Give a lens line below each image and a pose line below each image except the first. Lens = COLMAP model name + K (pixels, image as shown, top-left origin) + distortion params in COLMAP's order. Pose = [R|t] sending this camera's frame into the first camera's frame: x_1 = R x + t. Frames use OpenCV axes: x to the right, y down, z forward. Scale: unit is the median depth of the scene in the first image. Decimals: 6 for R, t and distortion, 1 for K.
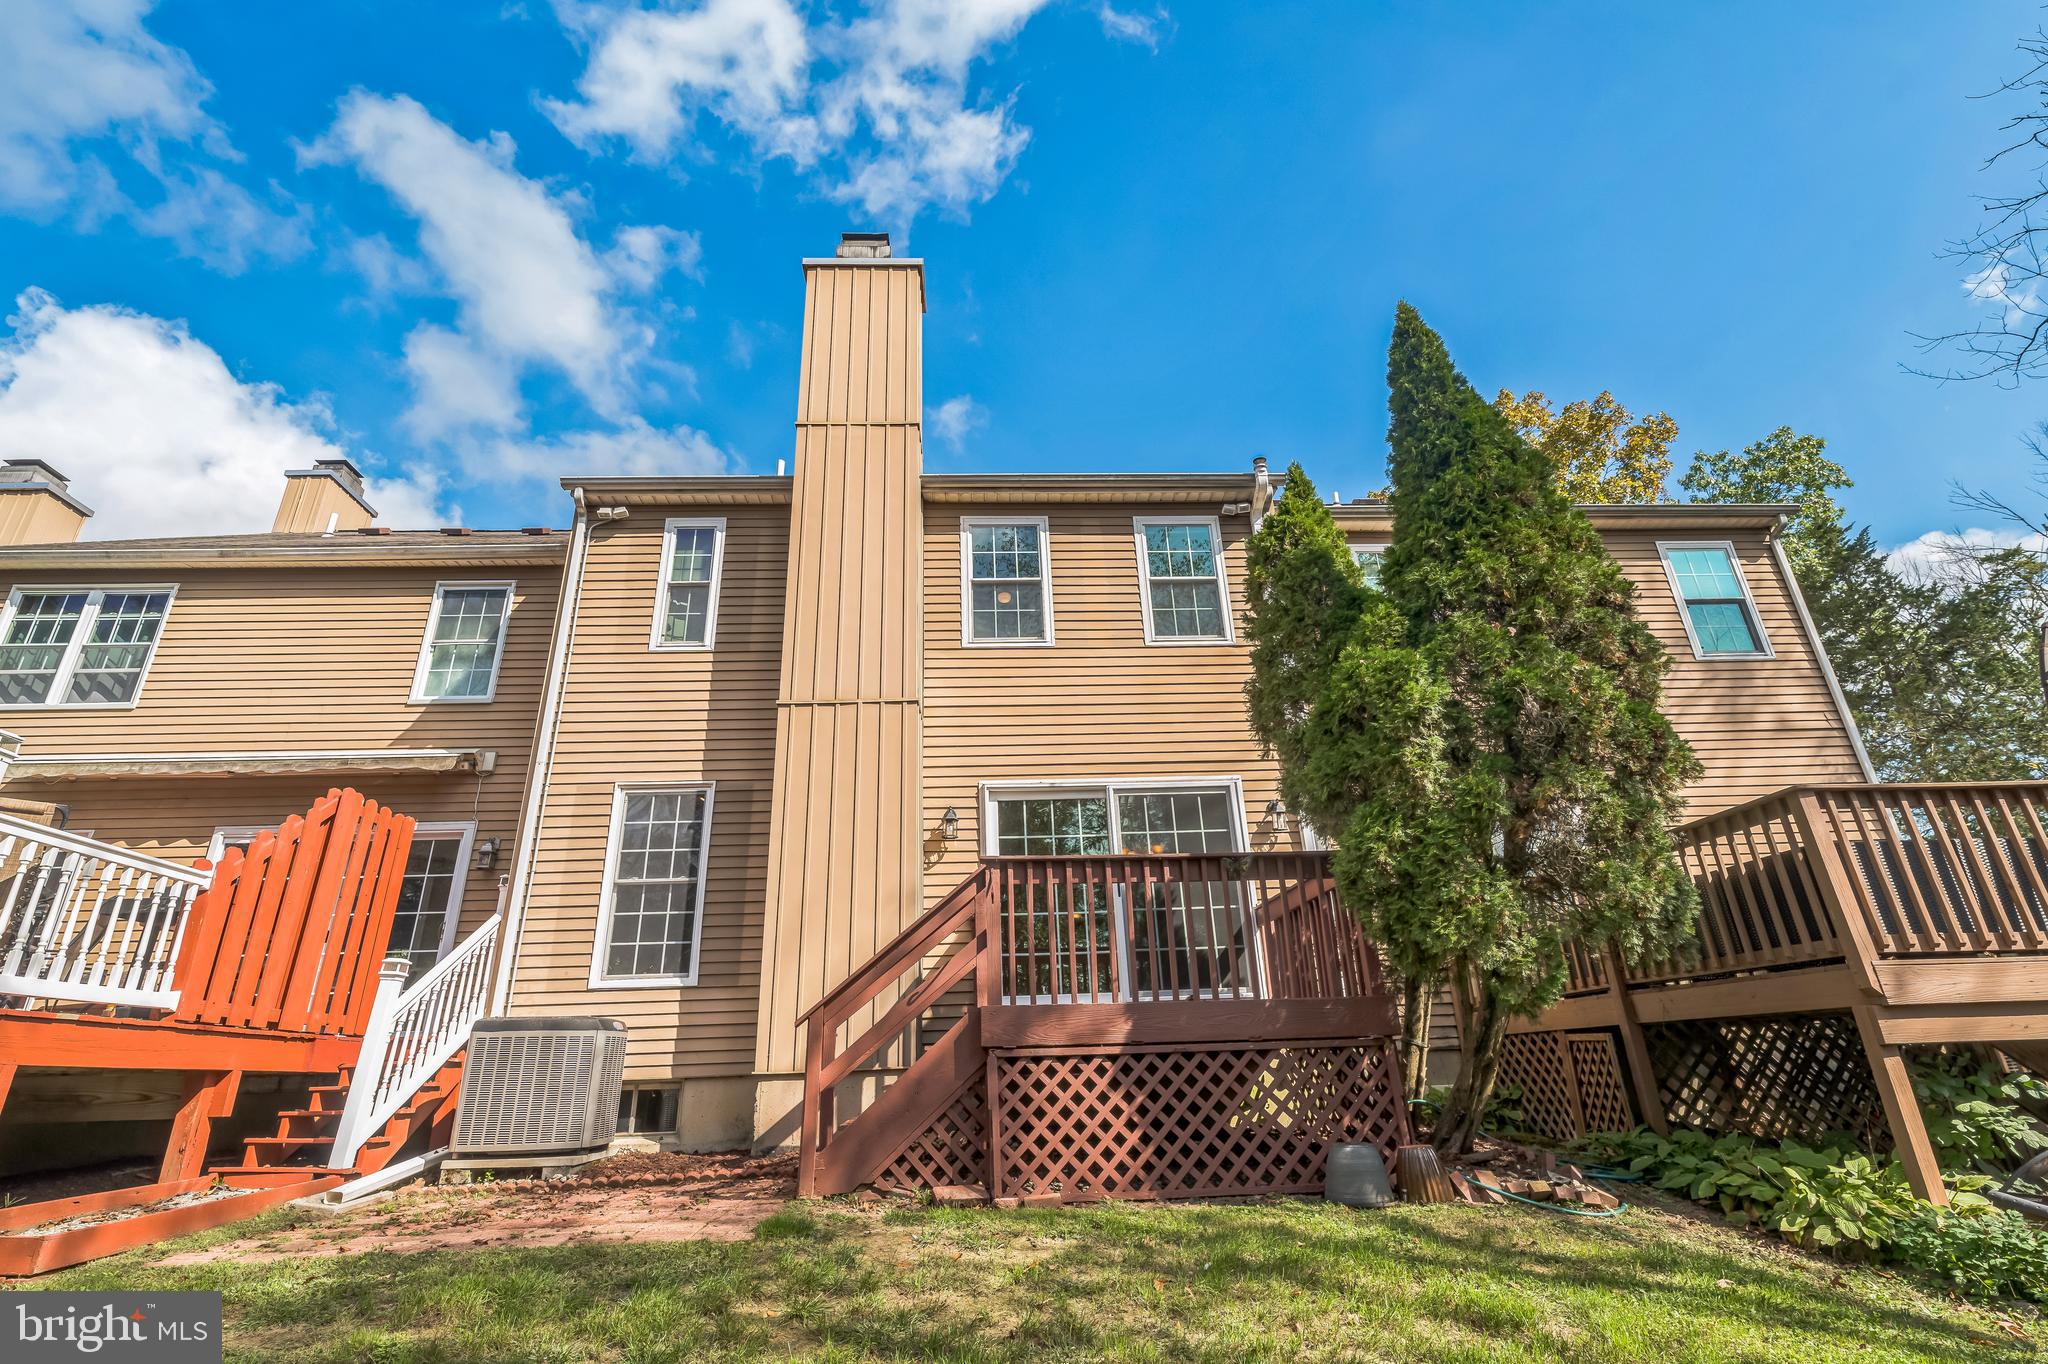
lens RADIAL K [[976.7, 0, 995.2], [0, 976.7, 680.1], [0, 0, 1]] dist [-0.003467, 0.008133]
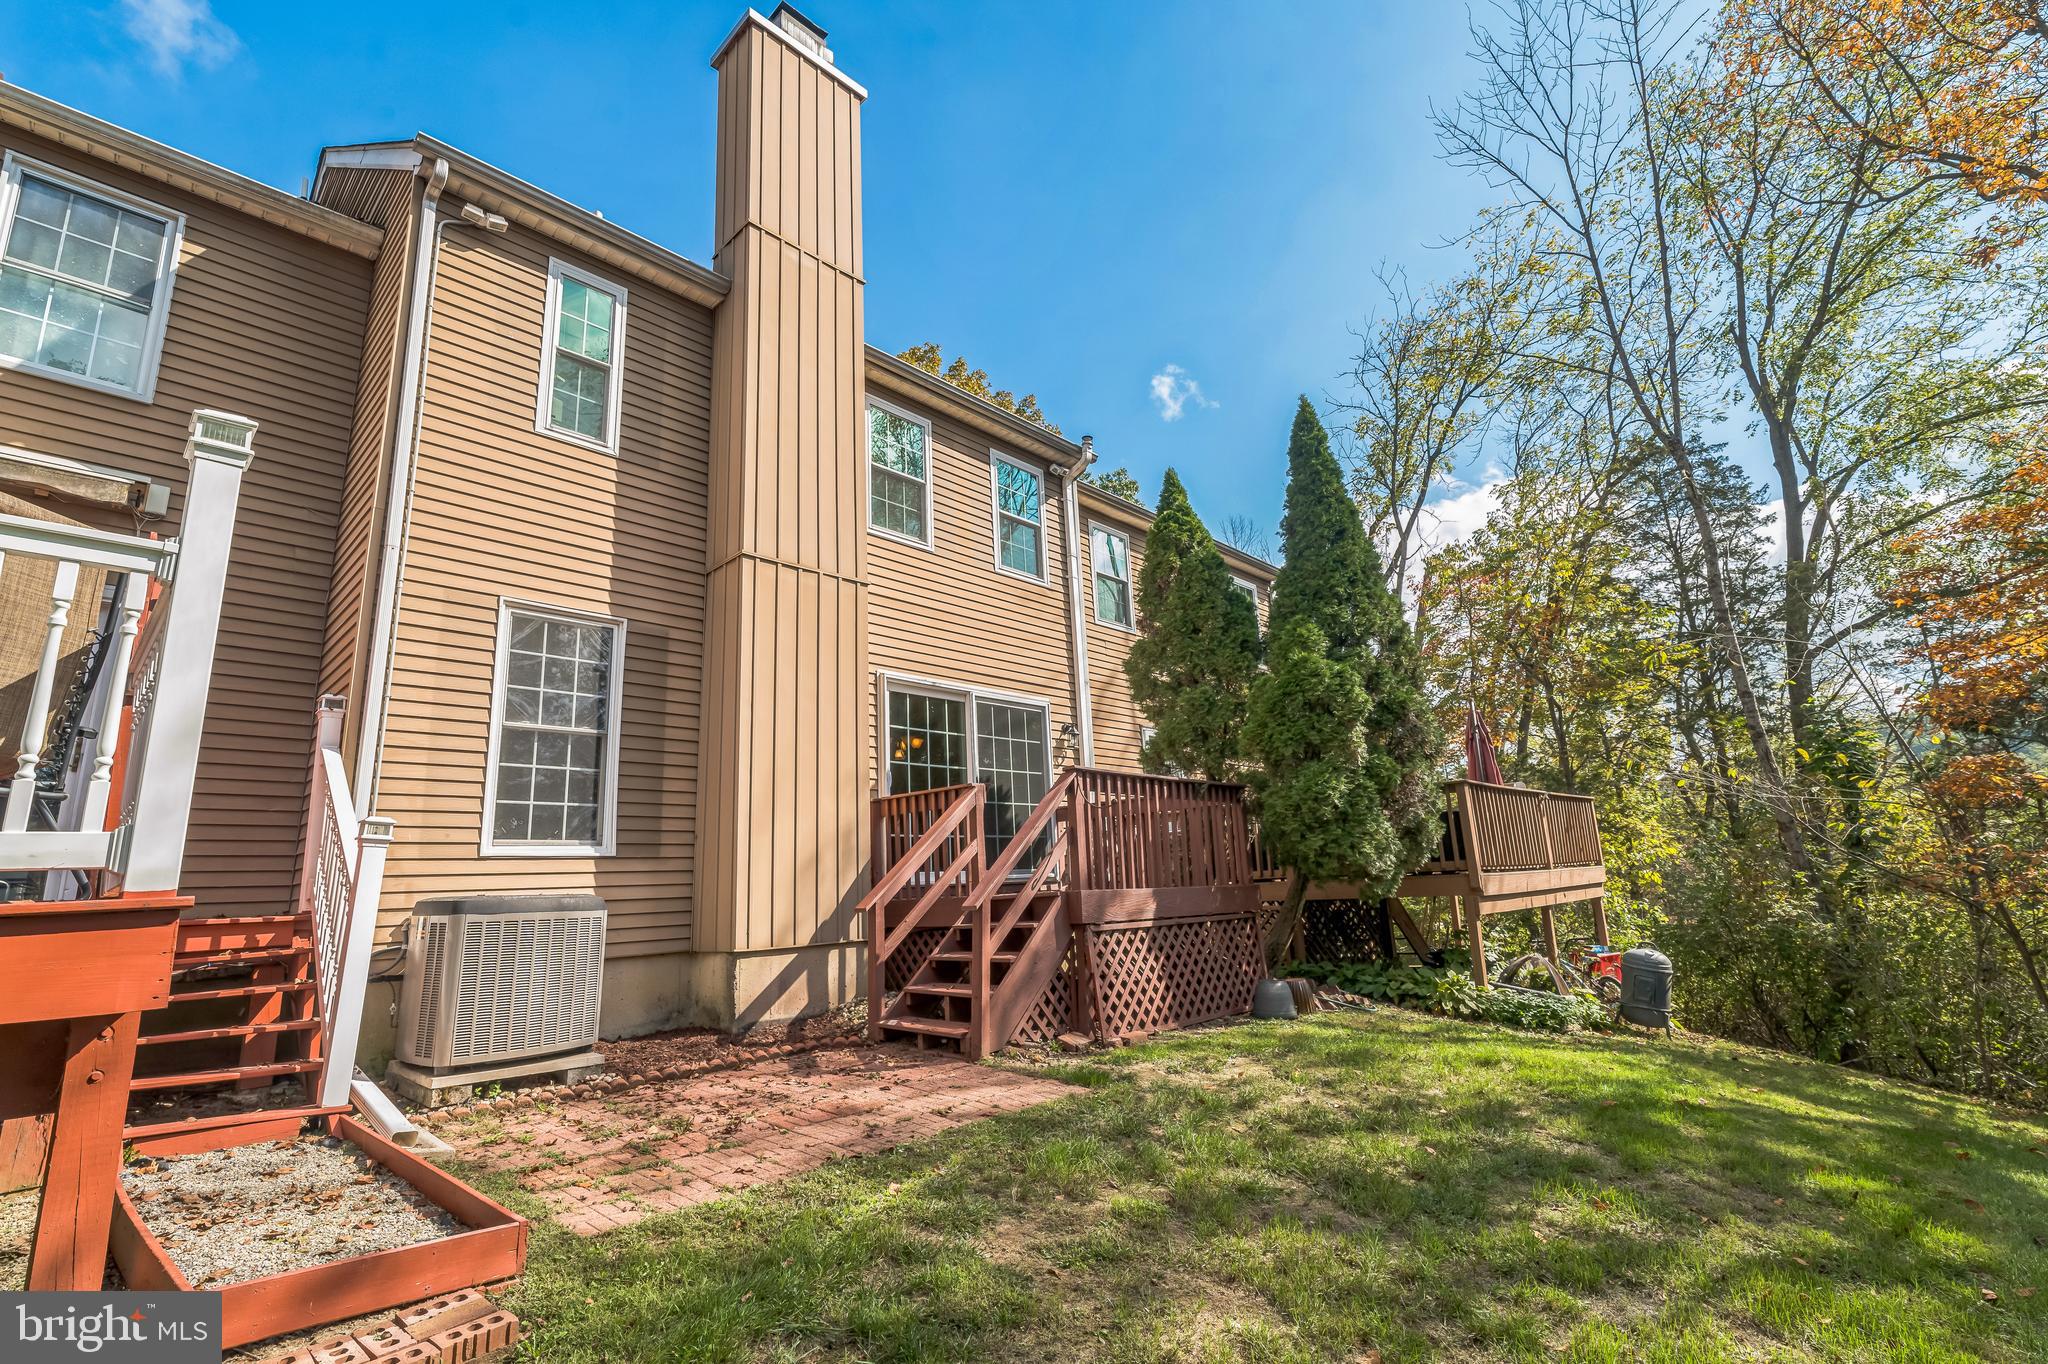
lens RADIAL K [[976.7, 0, 995.2], [0, 976.7, 680.1], [0, 0, 1]] dist [-0.003467, 0.008133]
pose [[0.708428, 0.150033, 0.689652, -0.682387], [-0.248766, 0.967515, 0.045058, 0.039961], [-0.660488, -0.203482, 0.722738, 0.185128]]
